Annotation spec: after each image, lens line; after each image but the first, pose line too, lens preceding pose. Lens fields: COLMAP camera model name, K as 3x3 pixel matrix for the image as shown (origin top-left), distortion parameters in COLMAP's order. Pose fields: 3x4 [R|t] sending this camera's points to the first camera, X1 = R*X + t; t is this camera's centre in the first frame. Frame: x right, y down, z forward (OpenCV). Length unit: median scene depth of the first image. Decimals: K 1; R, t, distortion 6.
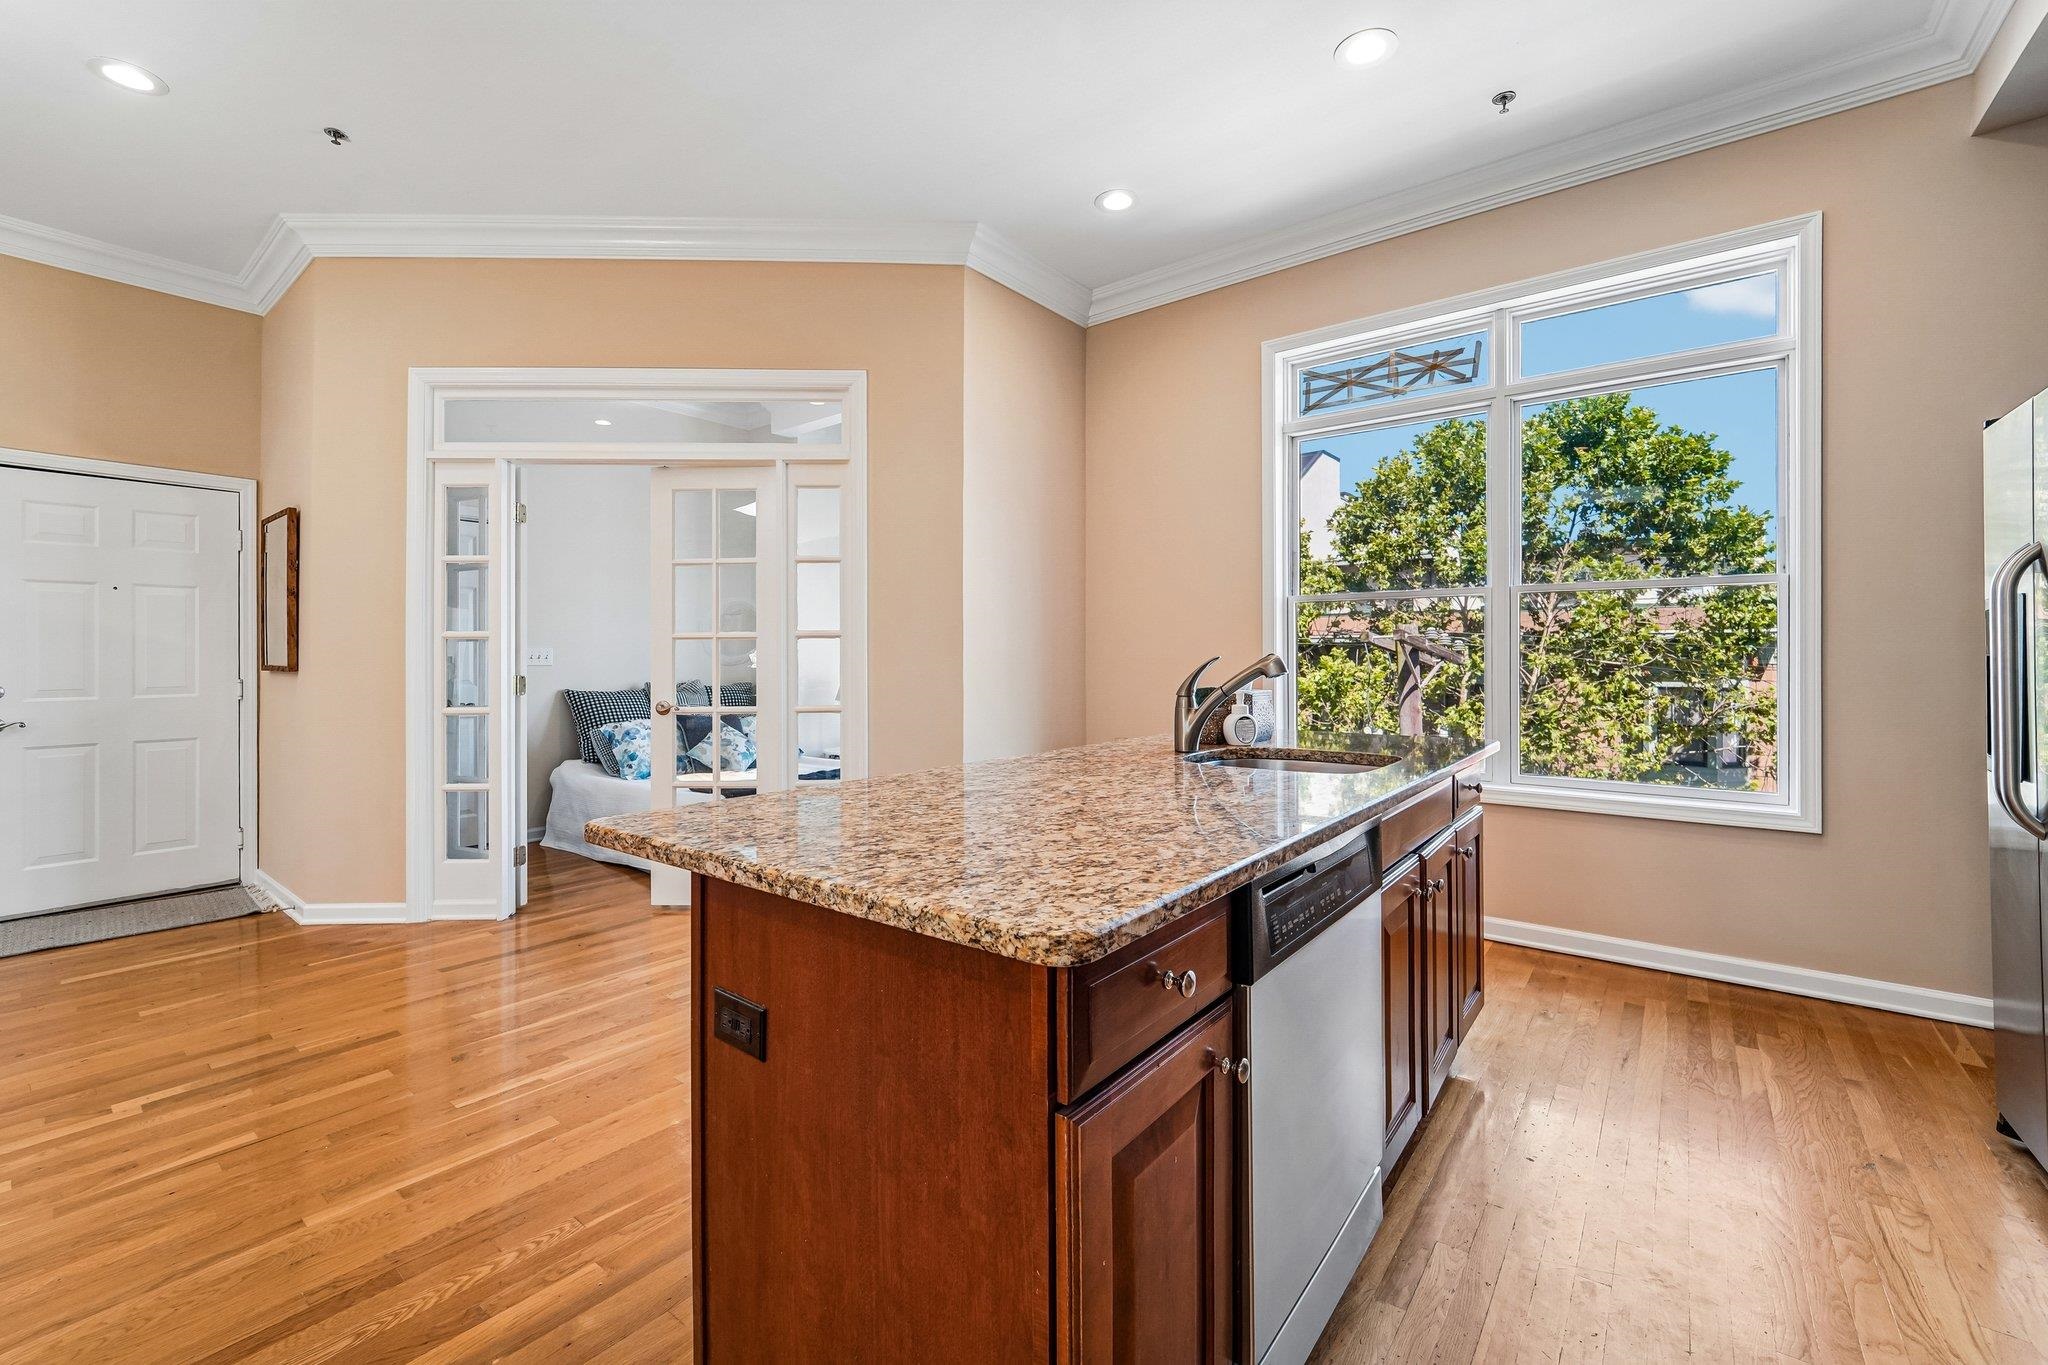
lens RADIAL K [[850.7, 0, 1030.3], [0, 850.7, 656.4], [0, 0, 1]] dist [-0.017474, 0.000059]
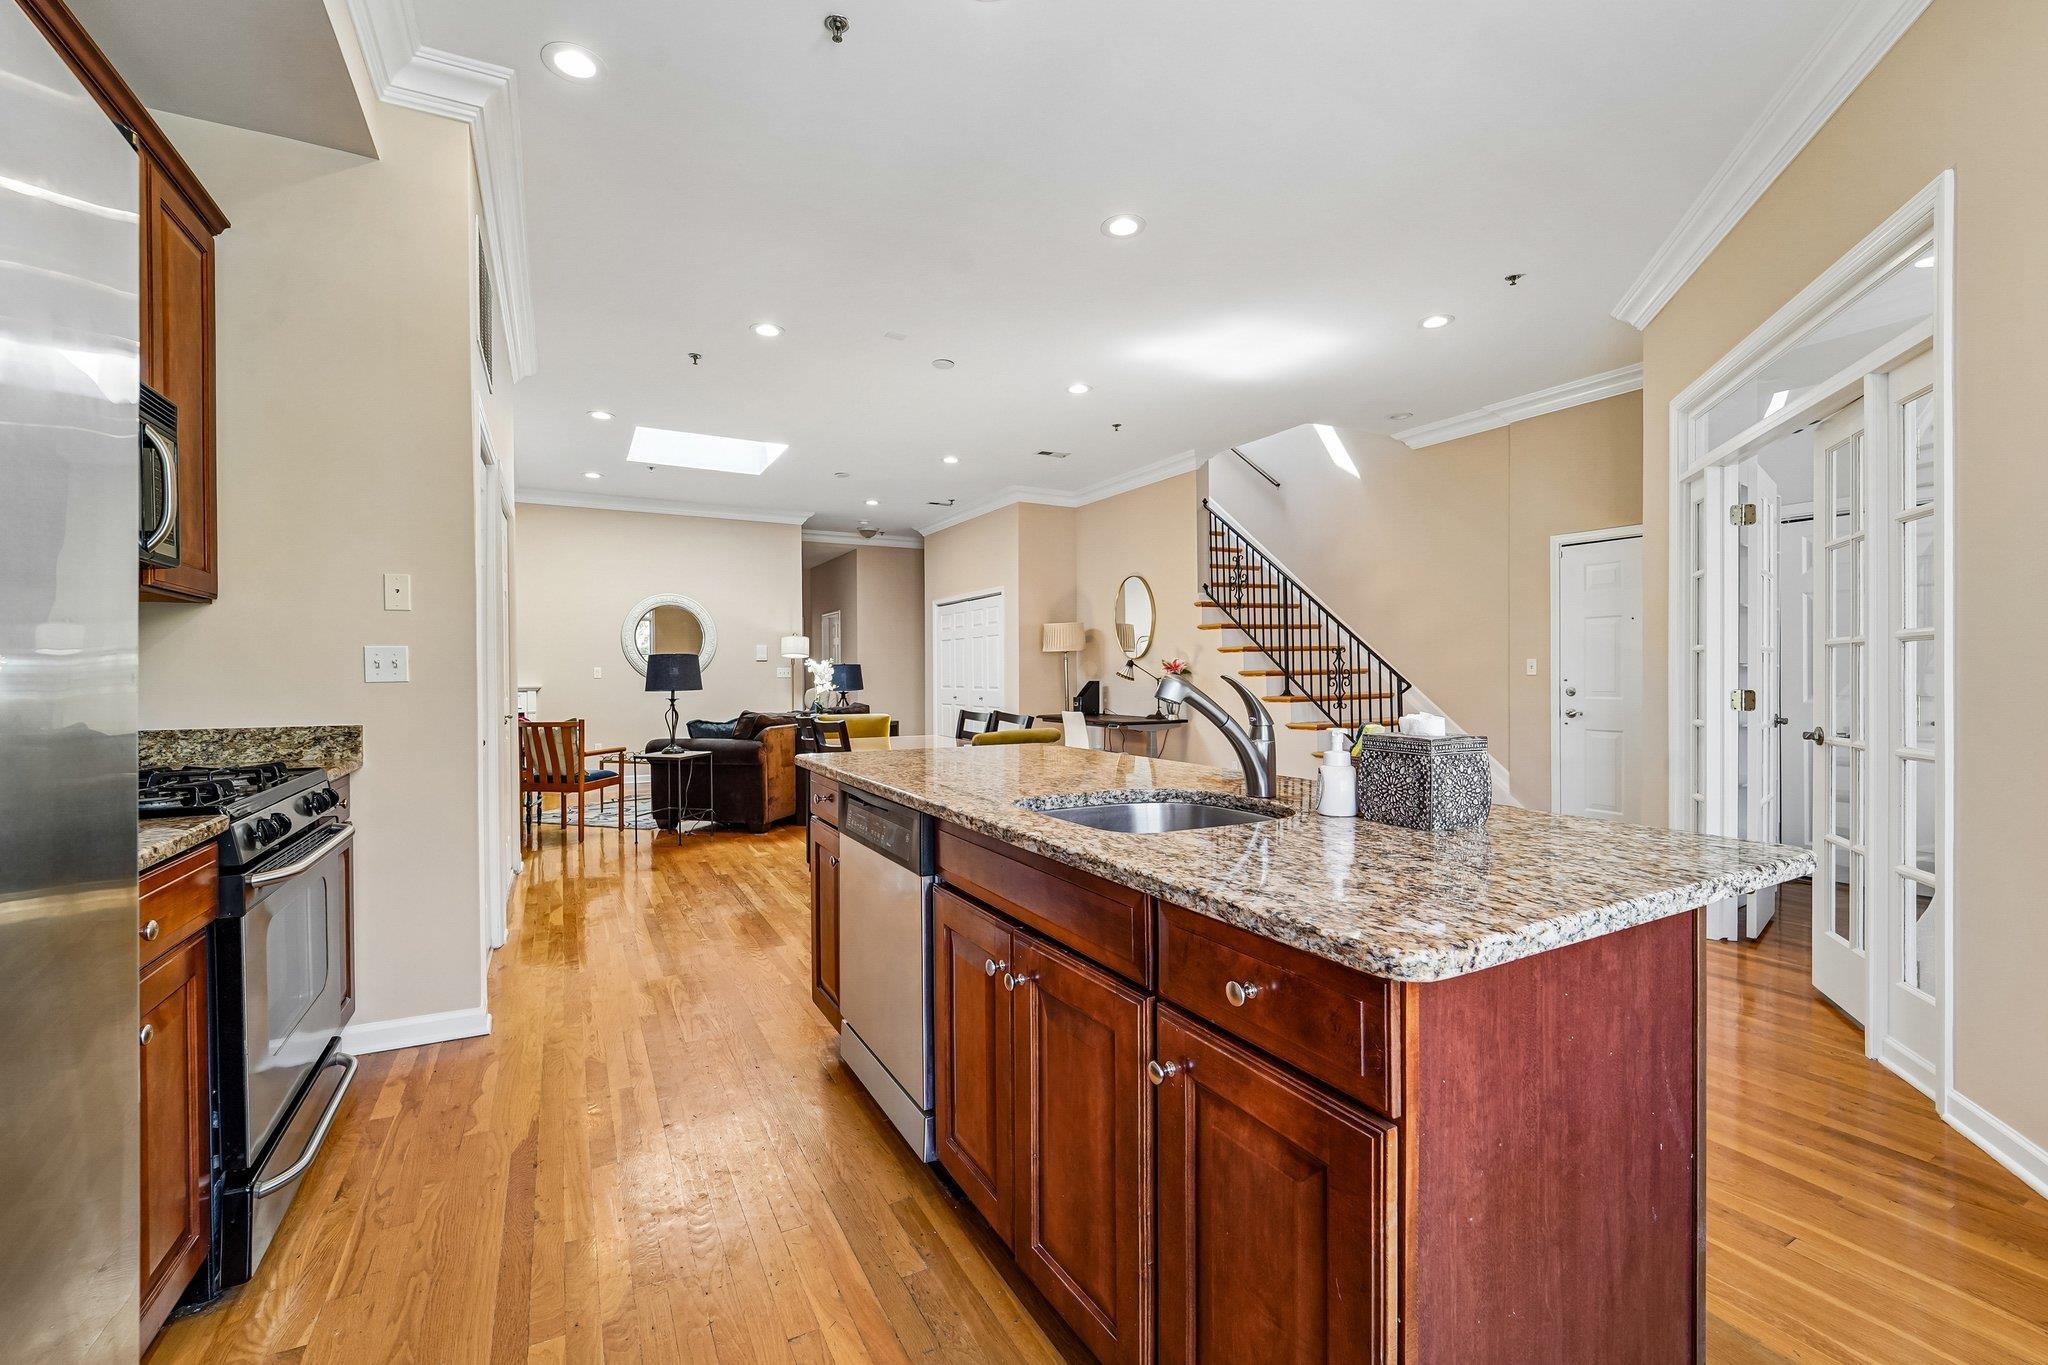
lens RADIAL K [[851.0, 0, 1024.4], [0, 851.0, 690.4], [0, 0, 1]] dist [-0.022556, -0.000118]
pose [[-0.400285, 0.022923, -0.916104, 0.580659], [0.008703, 0.999737, 0.021213, -0.002269], [0.916349, 0.000519, -0.400380, 0.649818]]
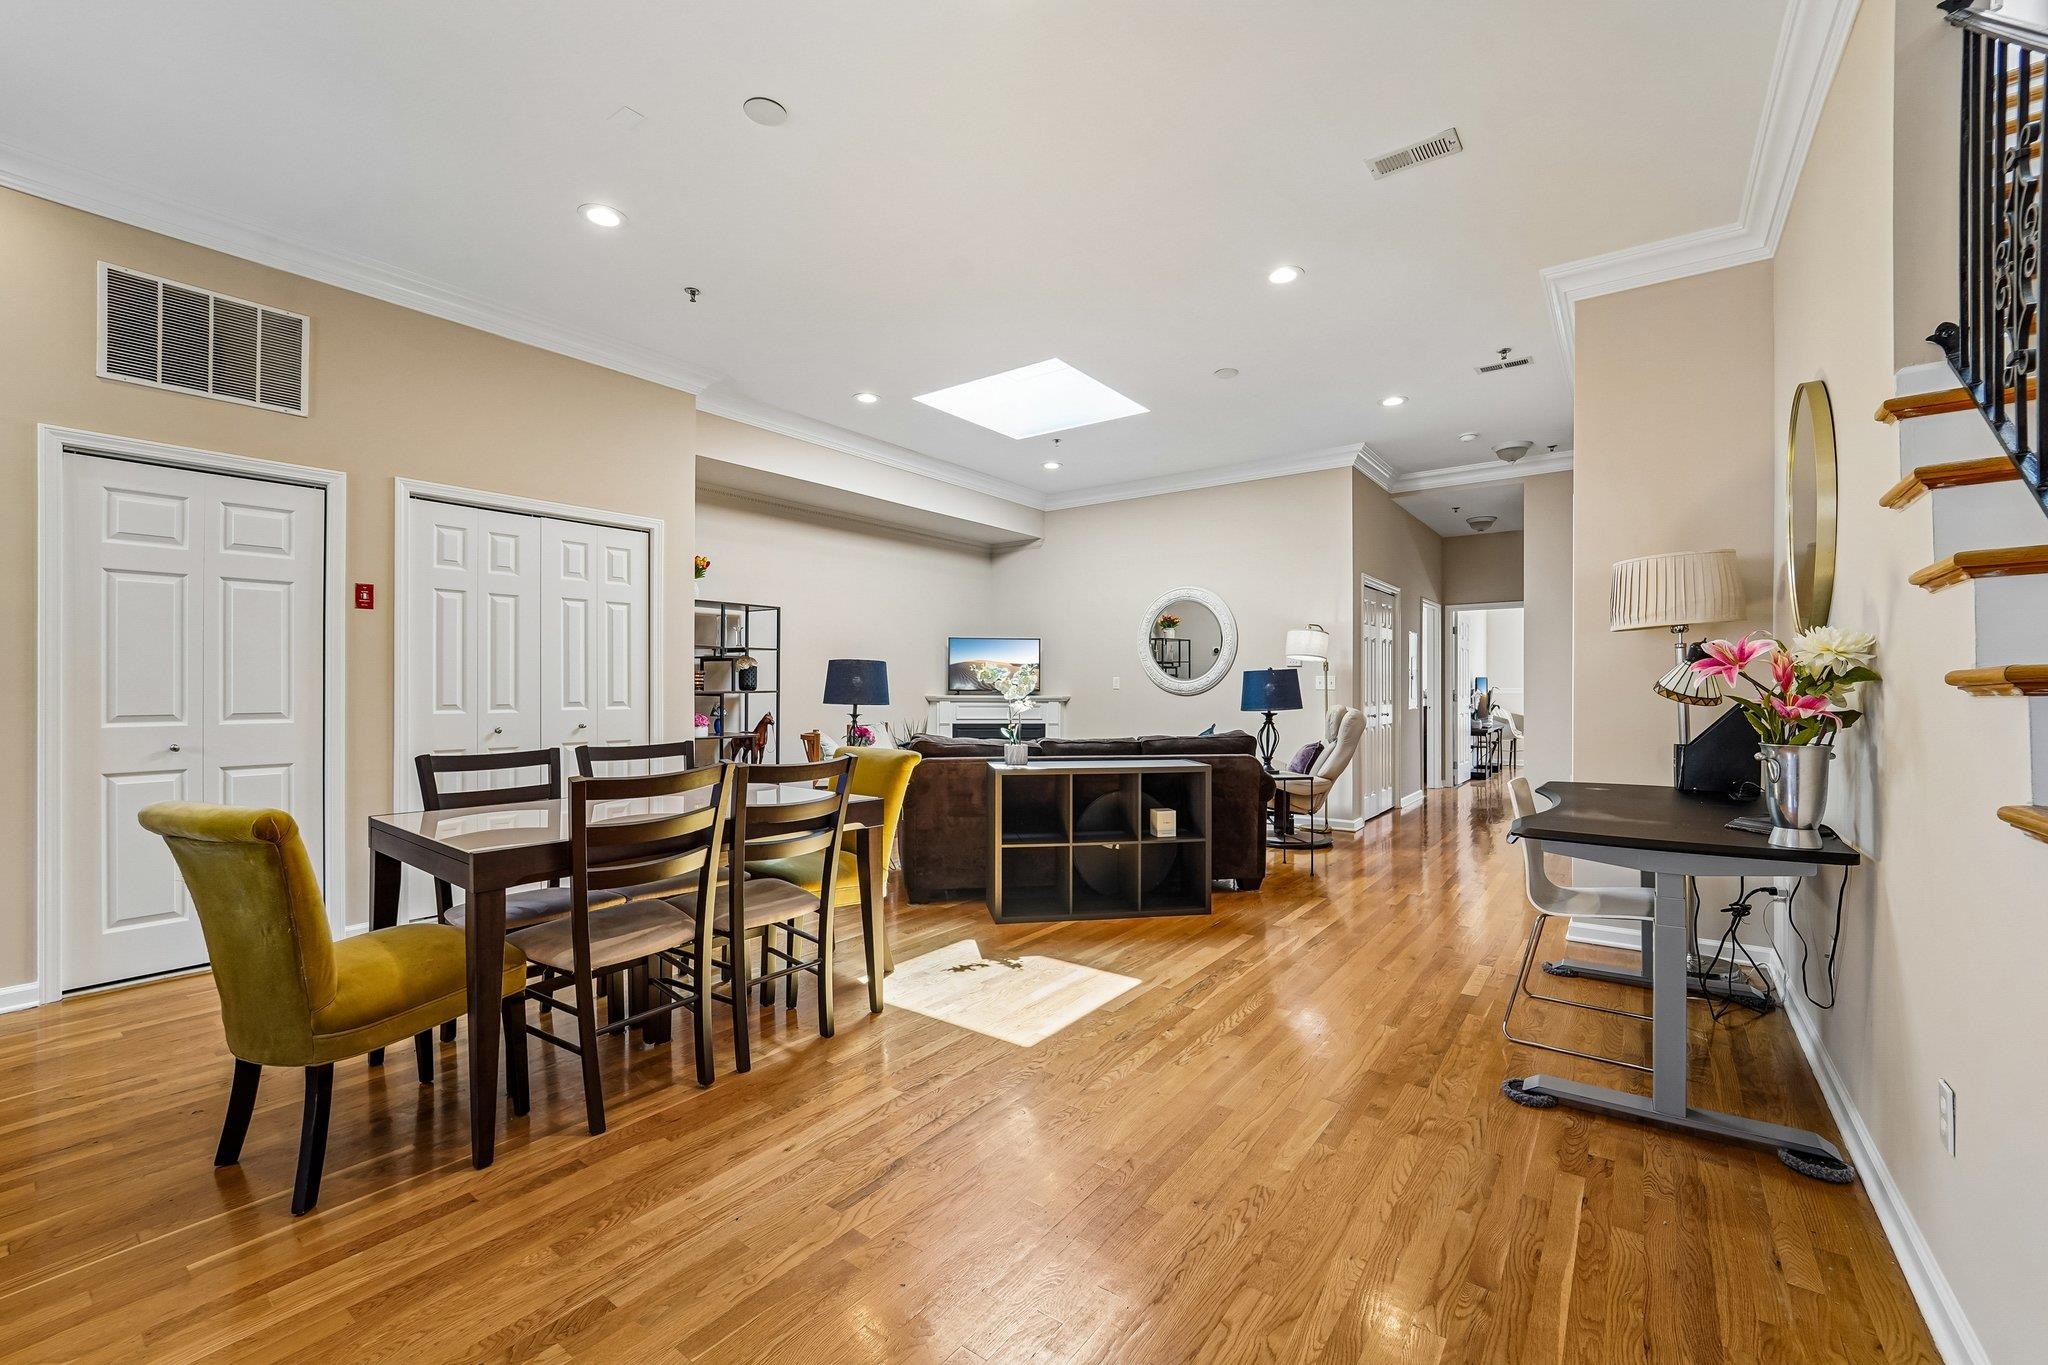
lens RADIAL K [[838.6, 0, 1024.0], [0, 838.6, 682.5], [0, 0, 1]] dist [-0.020295, -0.000490]
pose [[-0.999822, 0.004937, -0.018187, -0.833686], [0.005097, 0.999949, -0.008747, 0.005235], [0.018143, -0.008838, -0.999796, 0.704284]]
